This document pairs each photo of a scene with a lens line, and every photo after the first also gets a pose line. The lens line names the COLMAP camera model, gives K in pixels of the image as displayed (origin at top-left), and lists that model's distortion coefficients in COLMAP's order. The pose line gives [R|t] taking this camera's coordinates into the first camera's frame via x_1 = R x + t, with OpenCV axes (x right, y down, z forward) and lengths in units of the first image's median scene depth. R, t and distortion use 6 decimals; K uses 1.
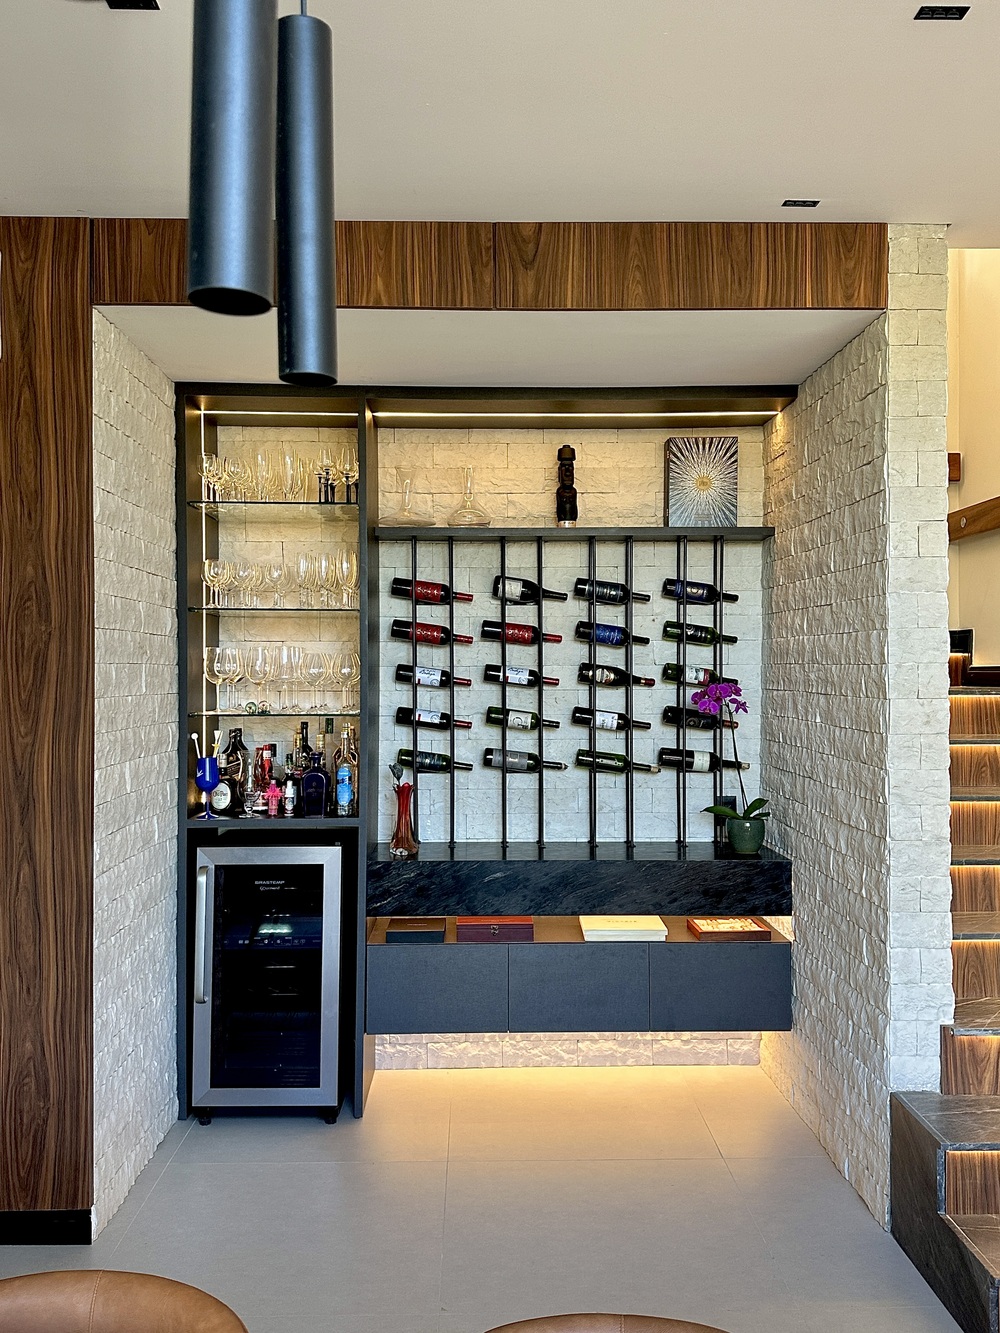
lens RADIAL K [[1161.1, 0, 500.4], [0, 1161.1, 694.4], [0, 0, 1]] dist [0.030336, -0.004100]
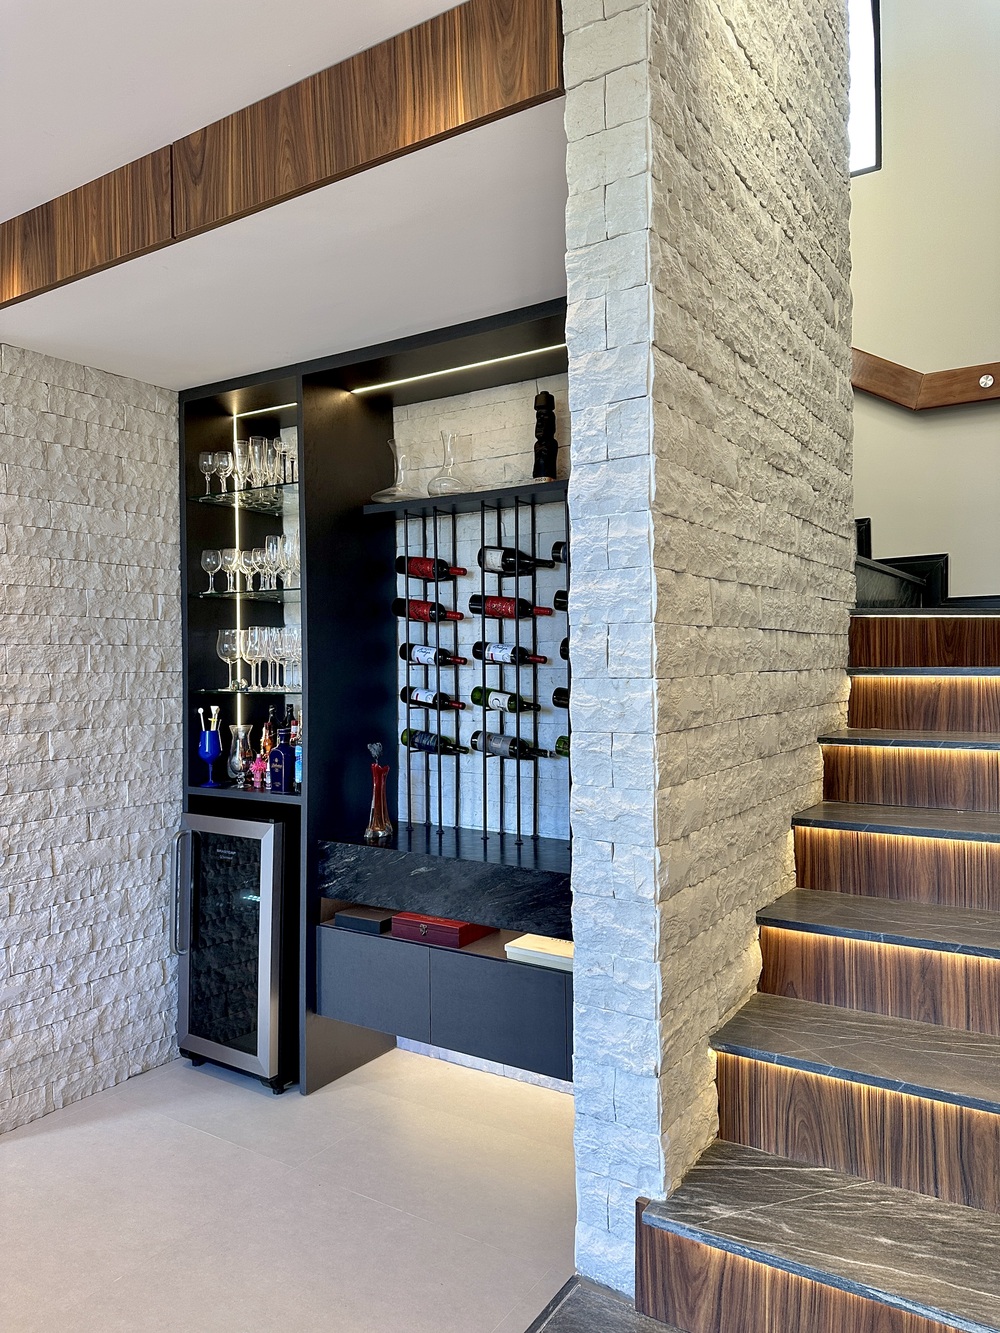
lens RADIAL K [[939.2, 0, 500.0], [0, 939.2, 666.5], [0, 0, 1]] dist [0.038480, -0.076489]
pose [[0.827576, -0.004098, -0.561339, 0.483427], [-0.003951, 0.999906, -0.013124, 0.004820], [0.561340, 0.013079, 0.827482, 0.434256]]
